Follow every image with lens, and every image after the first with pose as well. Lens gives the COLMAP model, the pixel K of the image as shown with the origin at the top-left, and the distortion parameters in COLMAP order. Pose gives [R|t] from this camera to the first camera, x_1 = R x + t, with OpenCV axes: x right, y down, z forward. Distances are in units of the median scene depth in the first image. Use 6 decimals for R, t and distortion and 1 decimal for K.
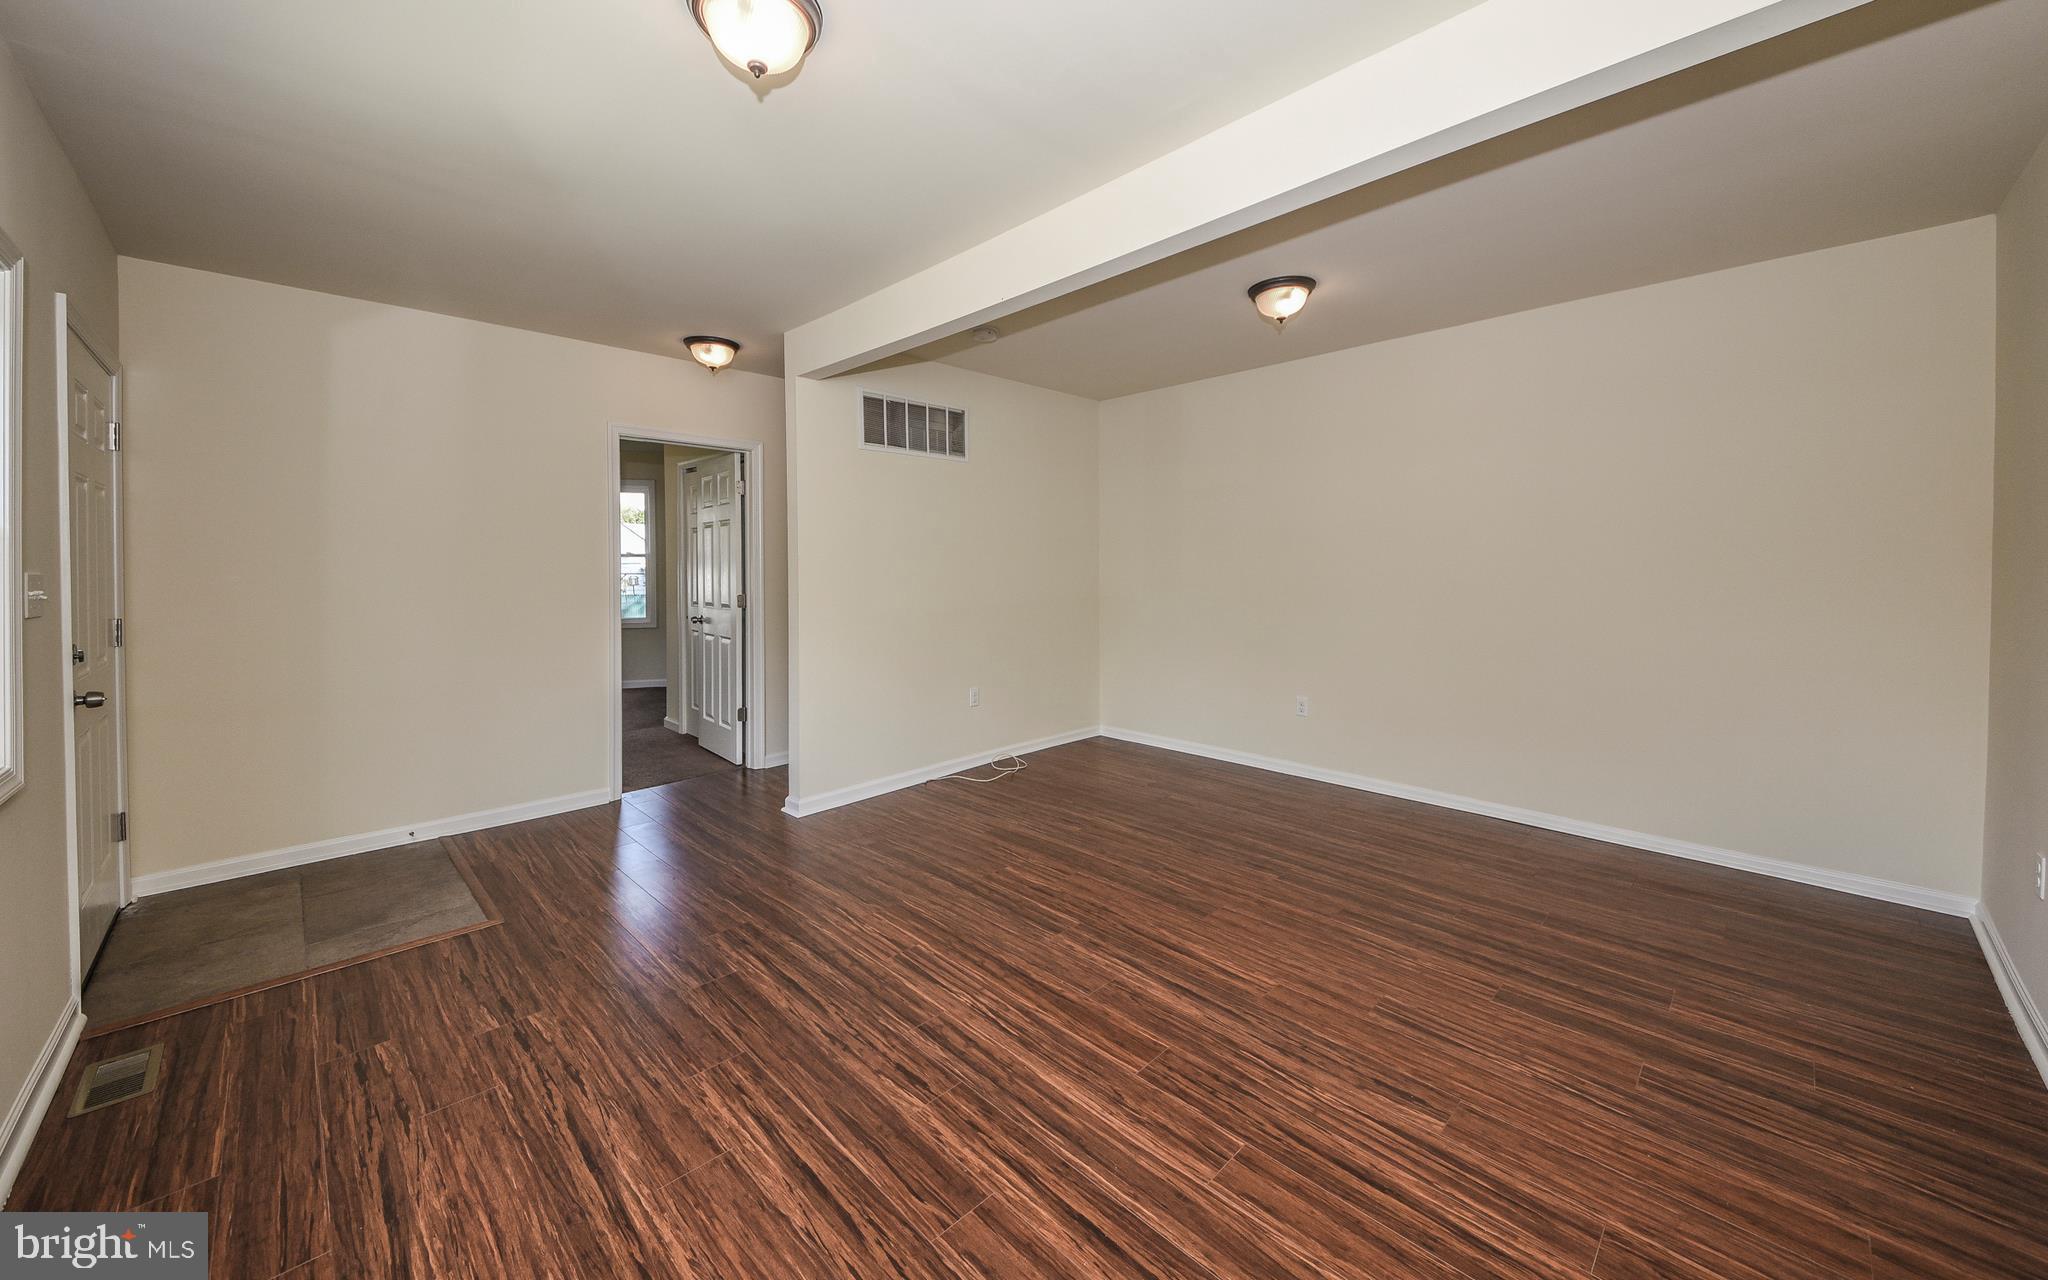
lens RADIAL K [[736.1, 0, 1018.9], [0, 736.1, 643.2], [0, 0, 1]] dist [0.000116, 0.000015]
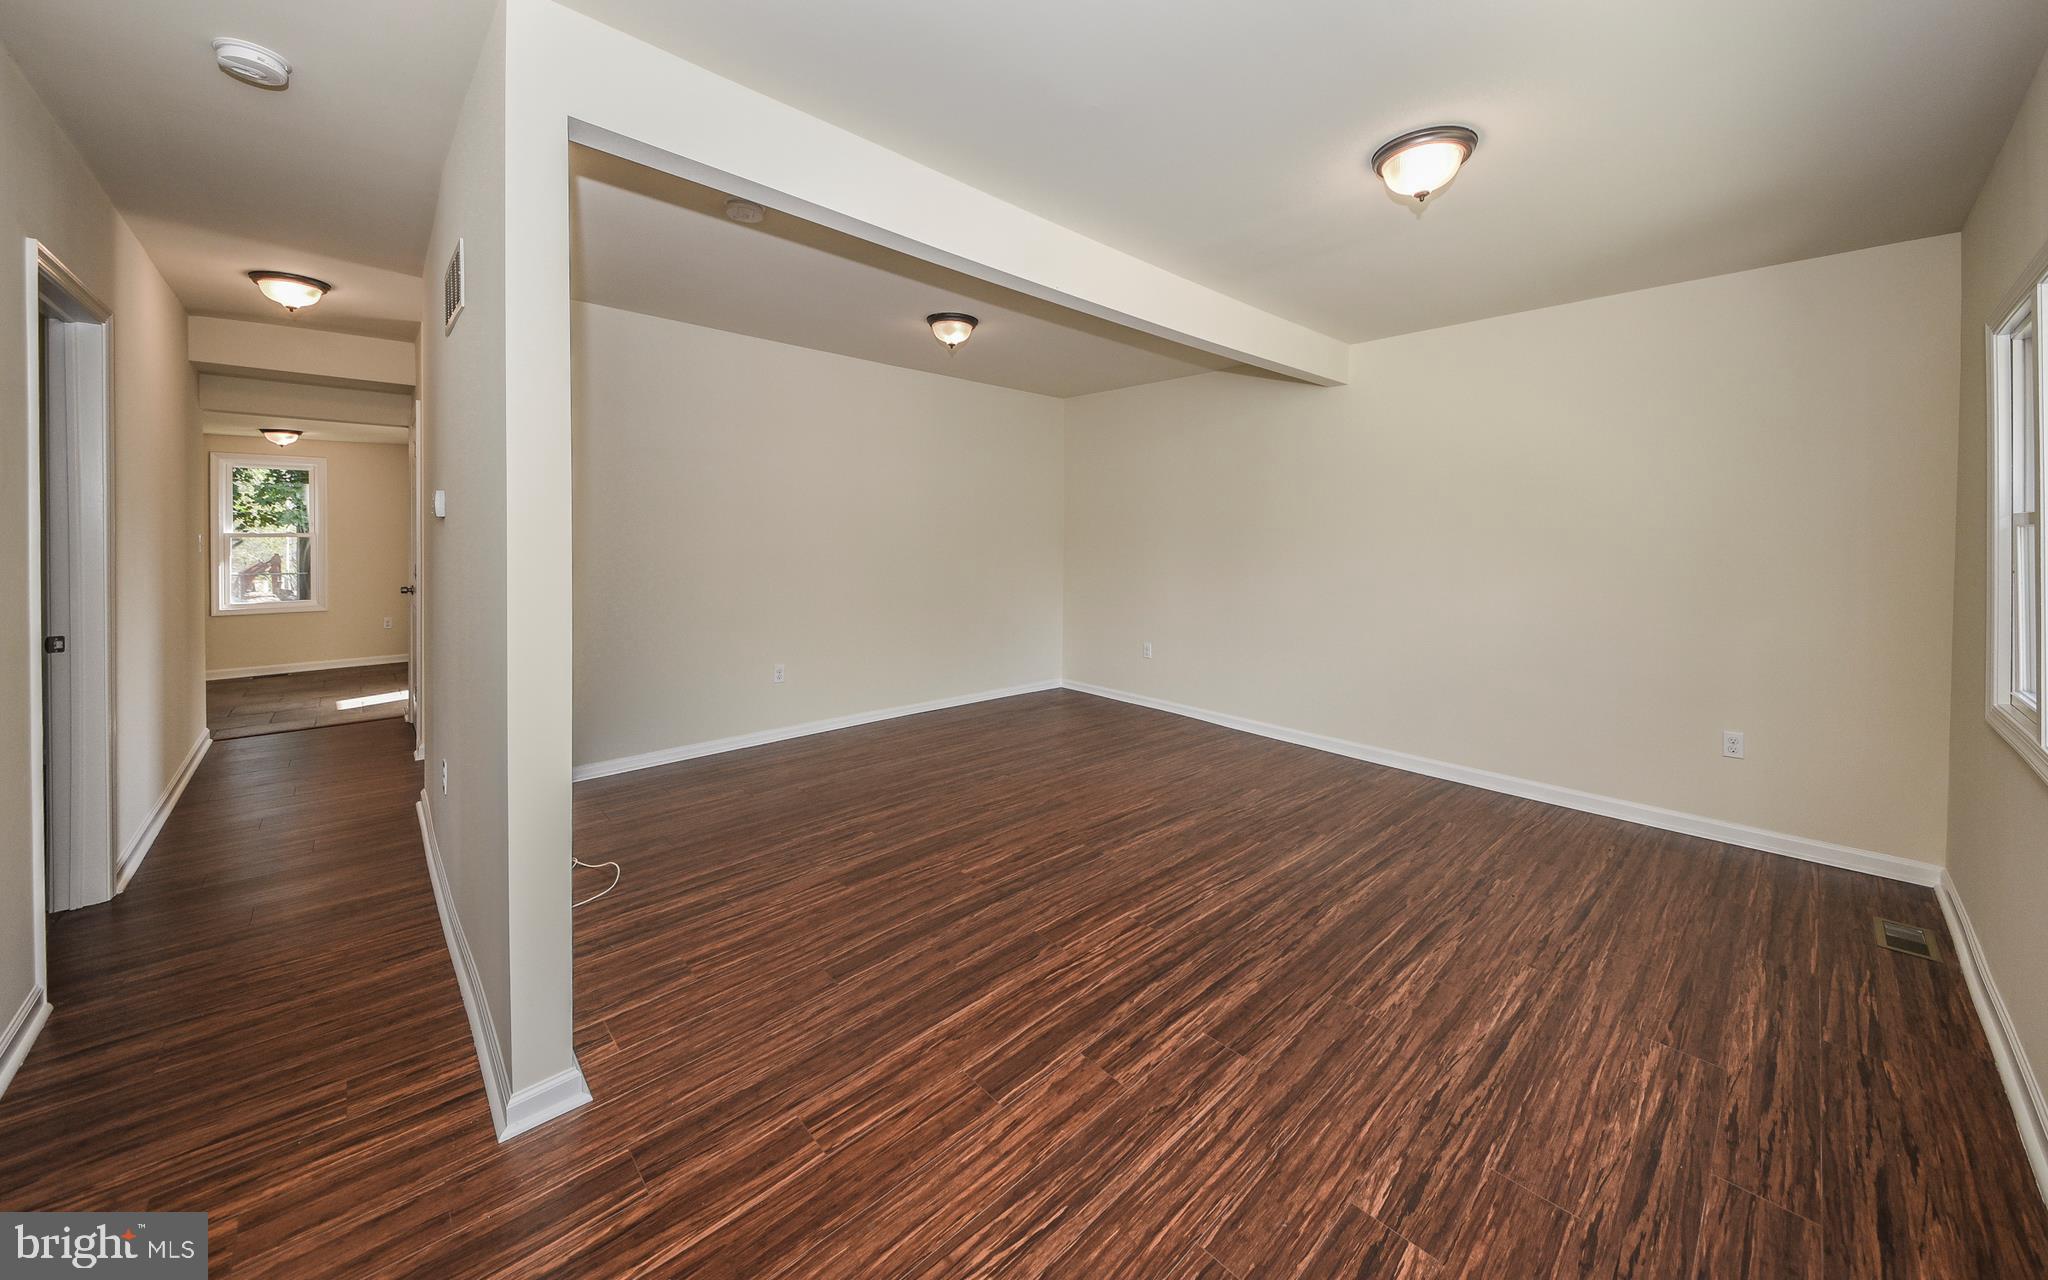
lens RADIAL K [[736.1, 0, 1018.9], [0, 736.1, 643.2], [0, 0, 1]] dist [0.000116, 0.000015]
pose [[0.042140, -0.155859, 0.986880, -1.448452], [0.106754, 0.982805, 0.150657, -0.174991], [-0.993392, 0.099004, 0.058054, 1.407288]]
